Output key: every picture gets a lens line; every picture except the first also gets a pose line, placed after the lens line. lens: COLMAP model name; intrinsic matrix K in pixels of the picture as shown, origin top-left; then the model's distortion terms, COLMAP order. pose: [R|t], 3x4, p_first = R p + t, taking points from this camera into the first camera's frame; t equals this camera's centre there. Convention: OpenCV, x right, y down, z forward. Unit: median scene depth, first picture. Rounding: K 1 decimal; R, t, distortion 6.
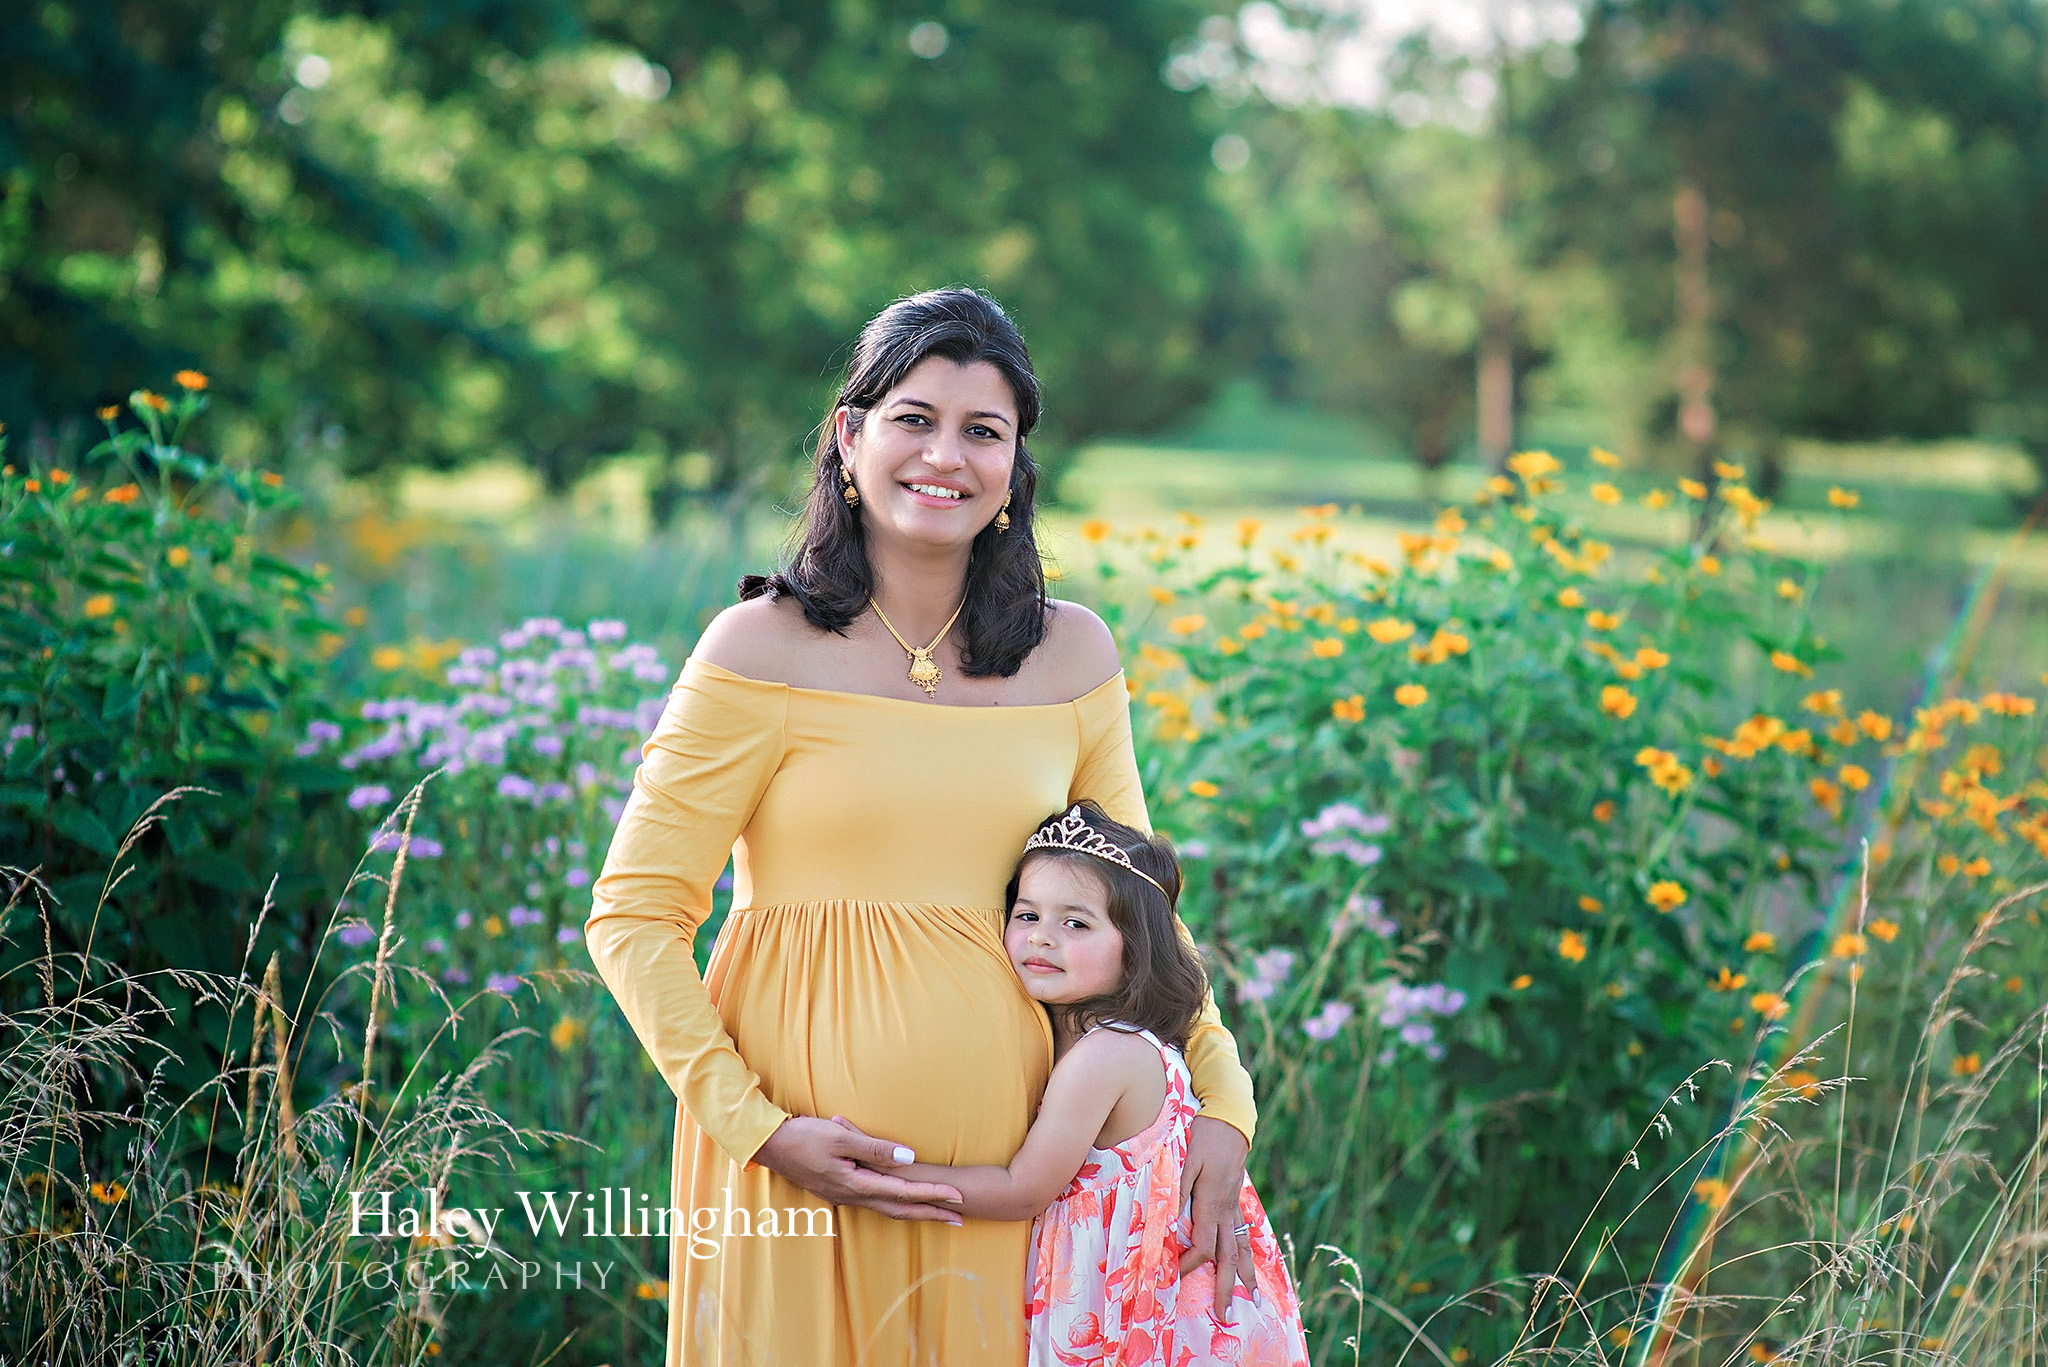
lens RADIAL K [[5049.7, 0, 1024.0], [0, 5049.7, 683.5], [0, 0, 1]] dist [0.062758, 0.207341]
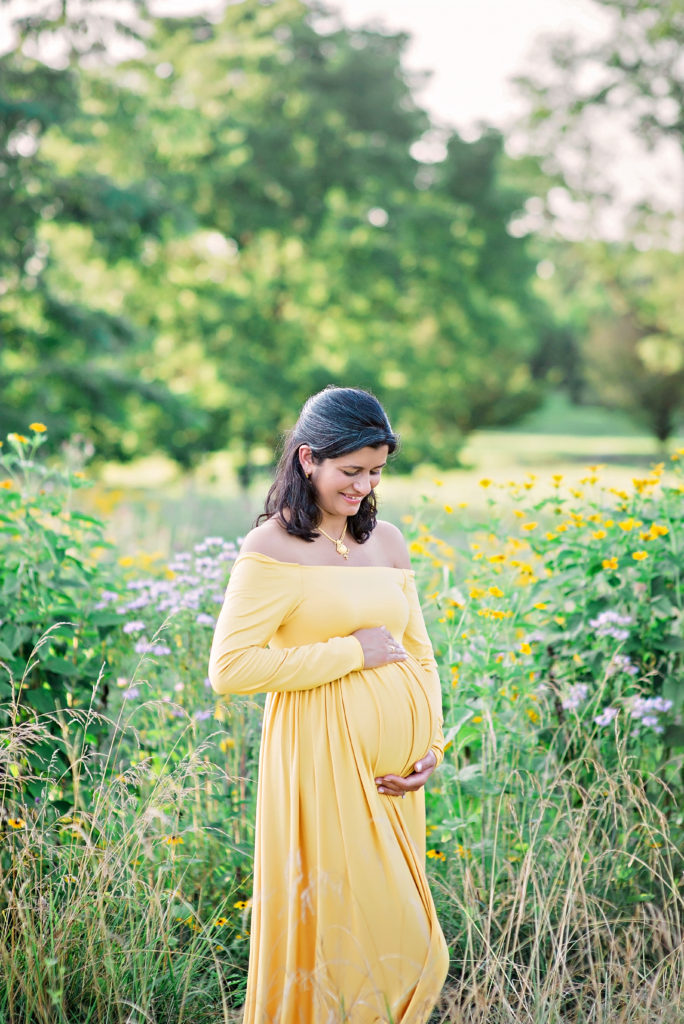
lens RADIAL K [[2907.5, 0, 342.0], [0, 2907.5, 512.0], [0, 0, 1]] dist [-0.122156, -0.369336]
pose [[0.998569, -0.041792, -0.033353, -0.003900], [0.041123, 0.998944, -0.020510, 0.003433], [0.034175, 0.019109, 0.999233, -0.172386]]
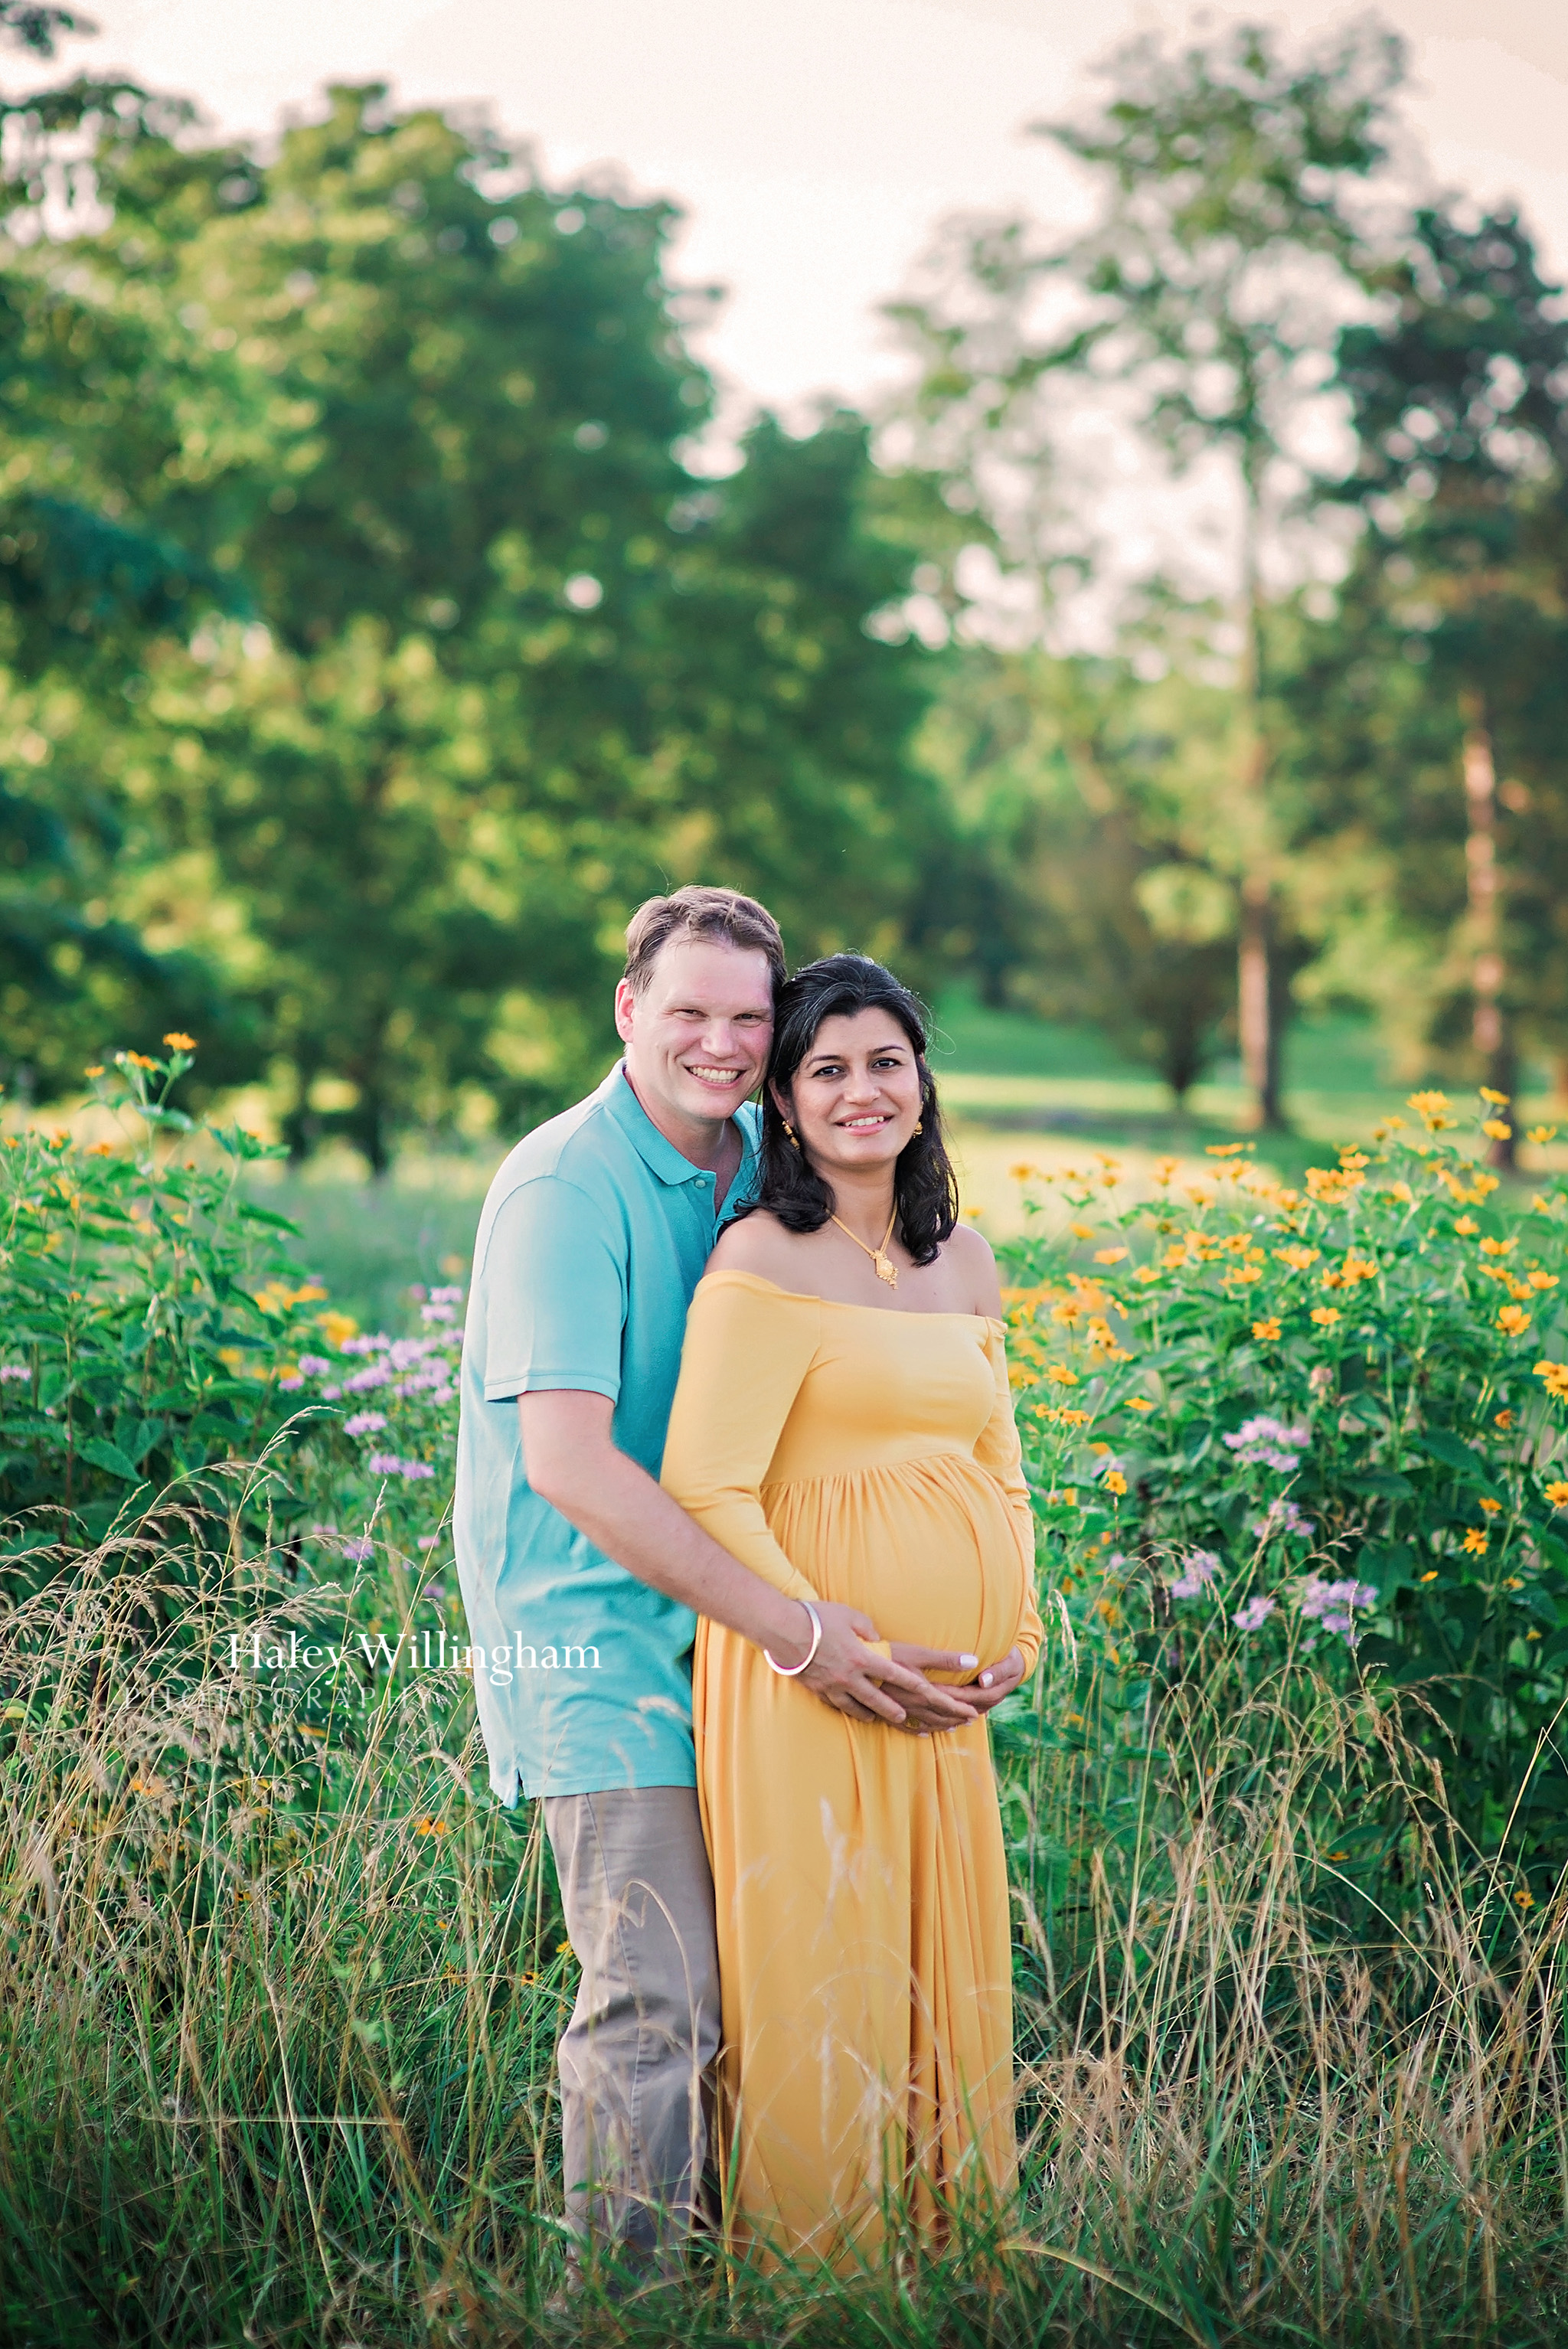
lens RADIAL K [[6669.7, 0, 784.0], [0, 6669.7, 1174.5], [0, 0, 1]] dist [-0.122156, -0.369336]
pose [[0.999318, -0.013077, 0.034539, -0.086392], [0.013996, 0.999551, -0.026503, 0.007784], [-0.034177, 0.026969, 0.999052, -0.424888]]
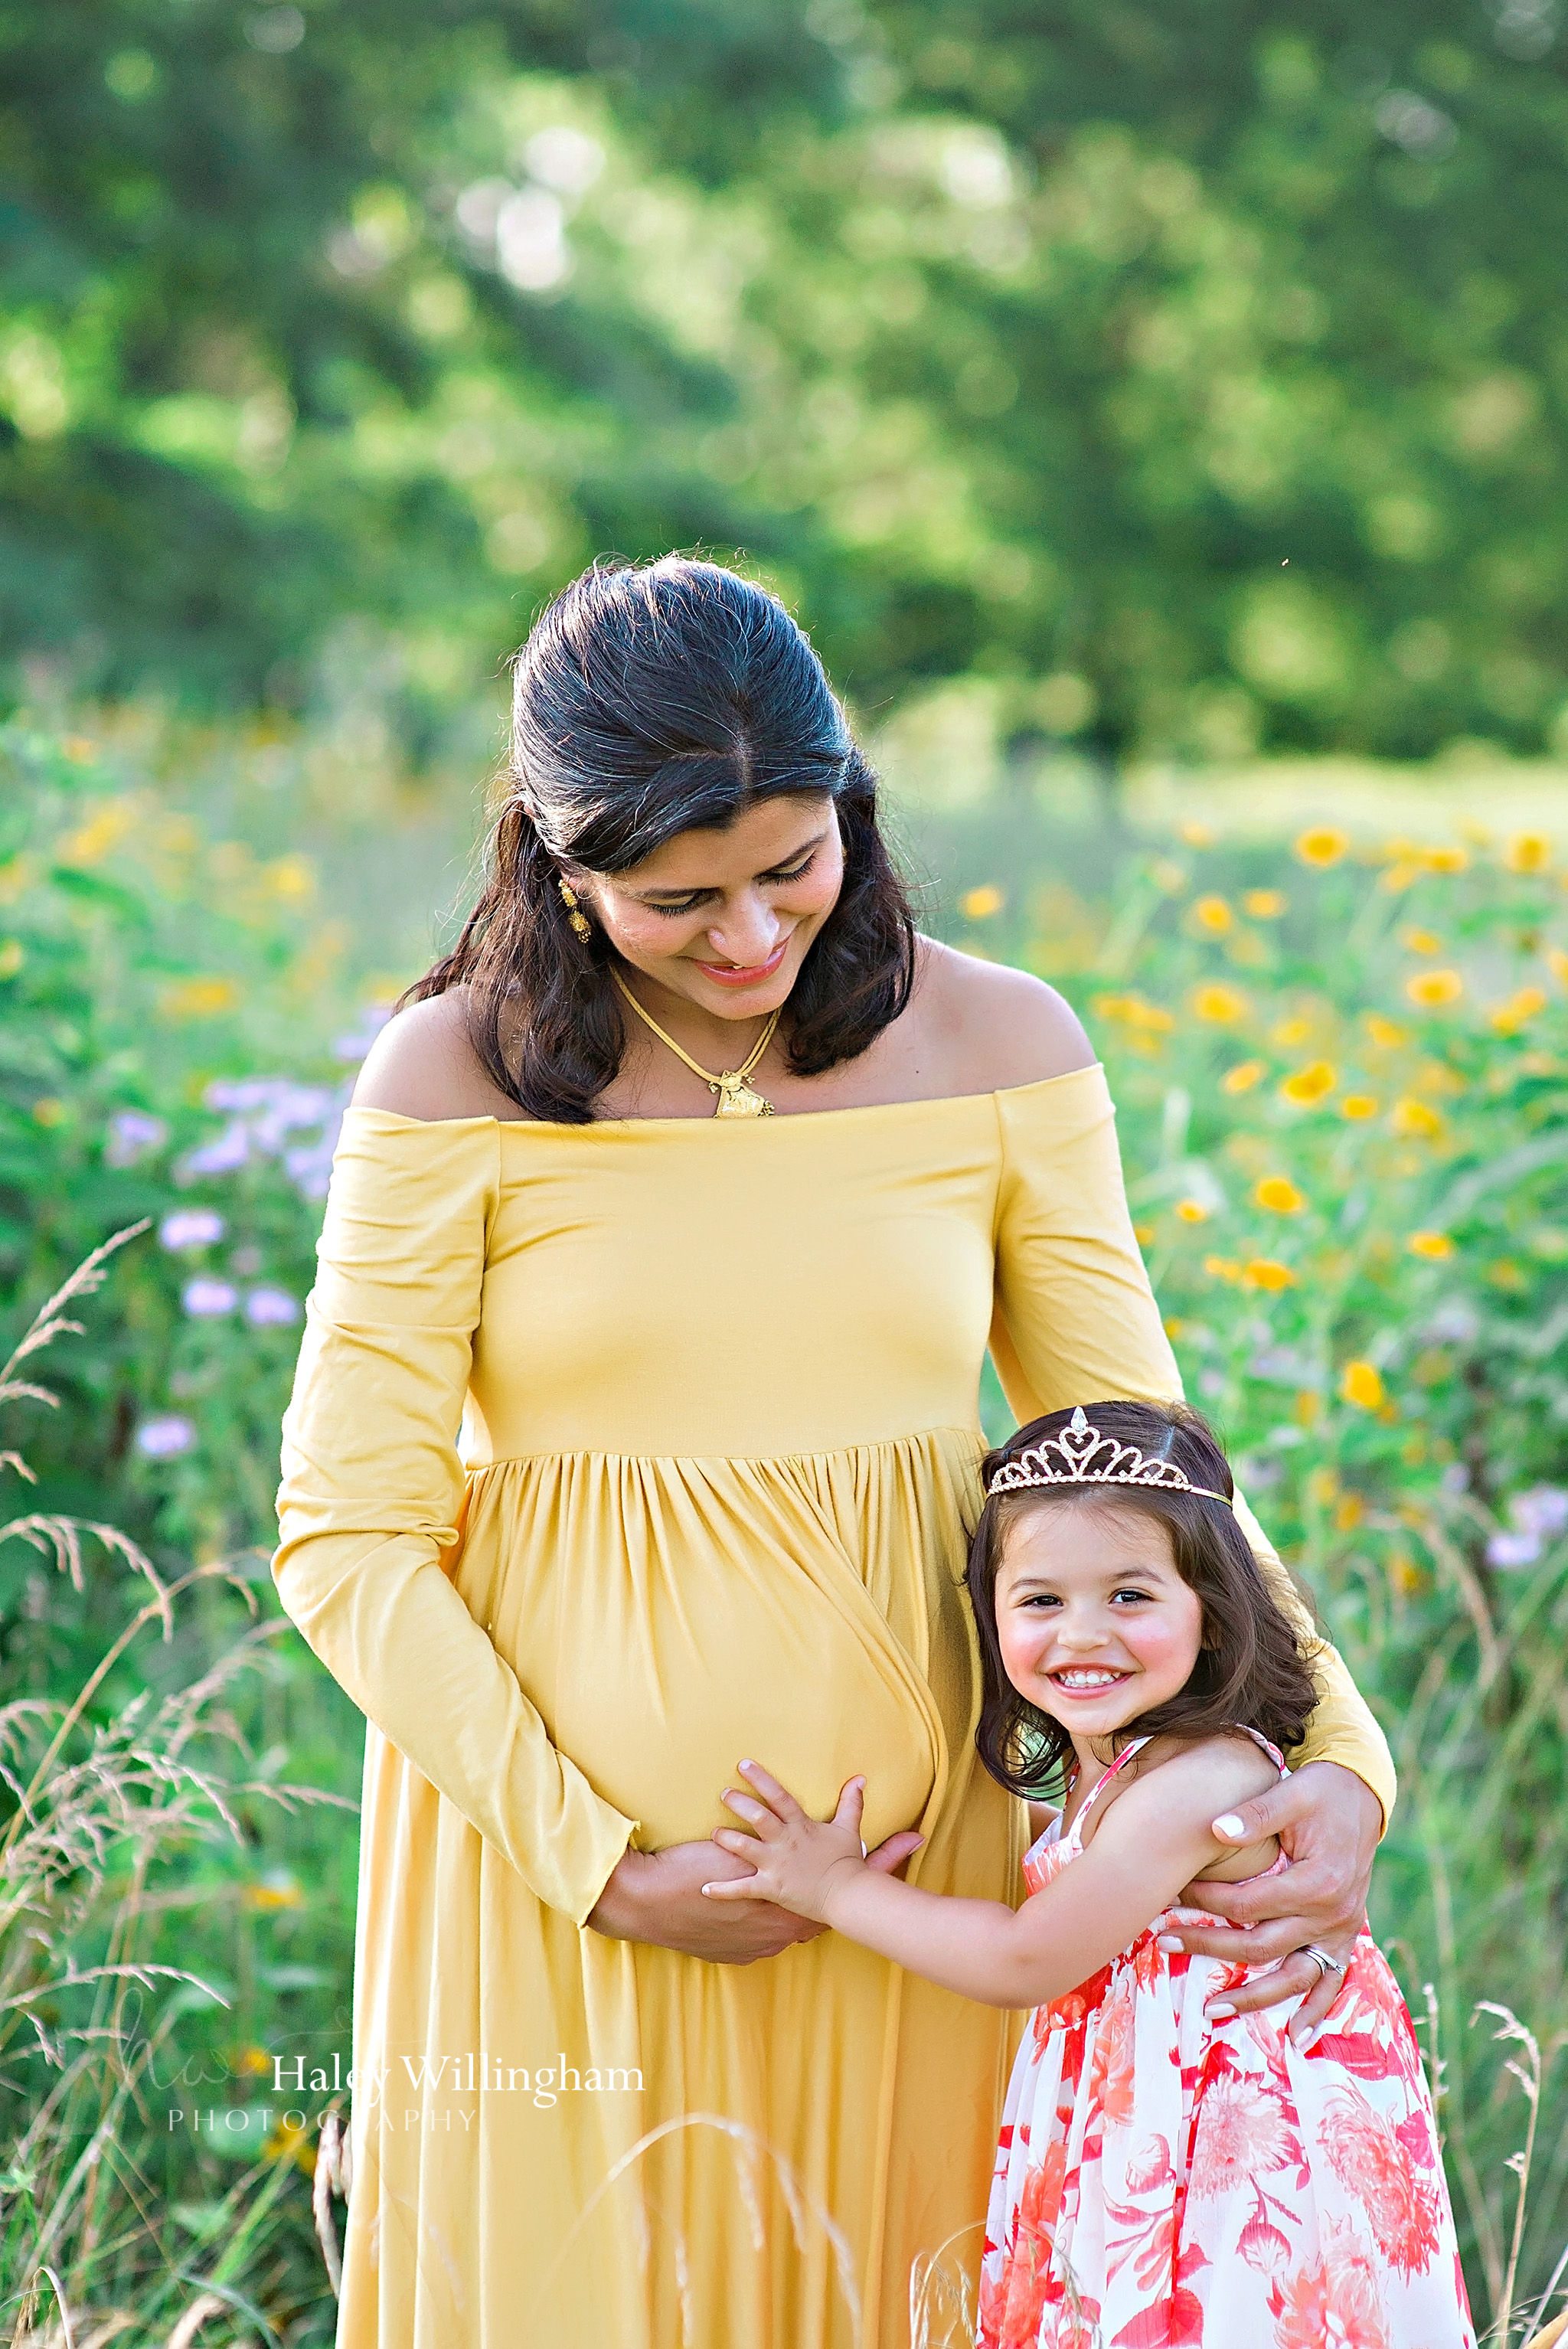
lens RADIAL K [[6652.8, 0, 1109.1], [0, 6652.8, 1175.6], [0, 0, 1]] dist [-0.005699, 0.373630]
pose [[0.996712, 0.017829, -0.079044, 0.058746], [-0.015380, 0.999386, 0.031476, -0.013925], [0.079557, -0.030157, 0.996374, 0.130794]]
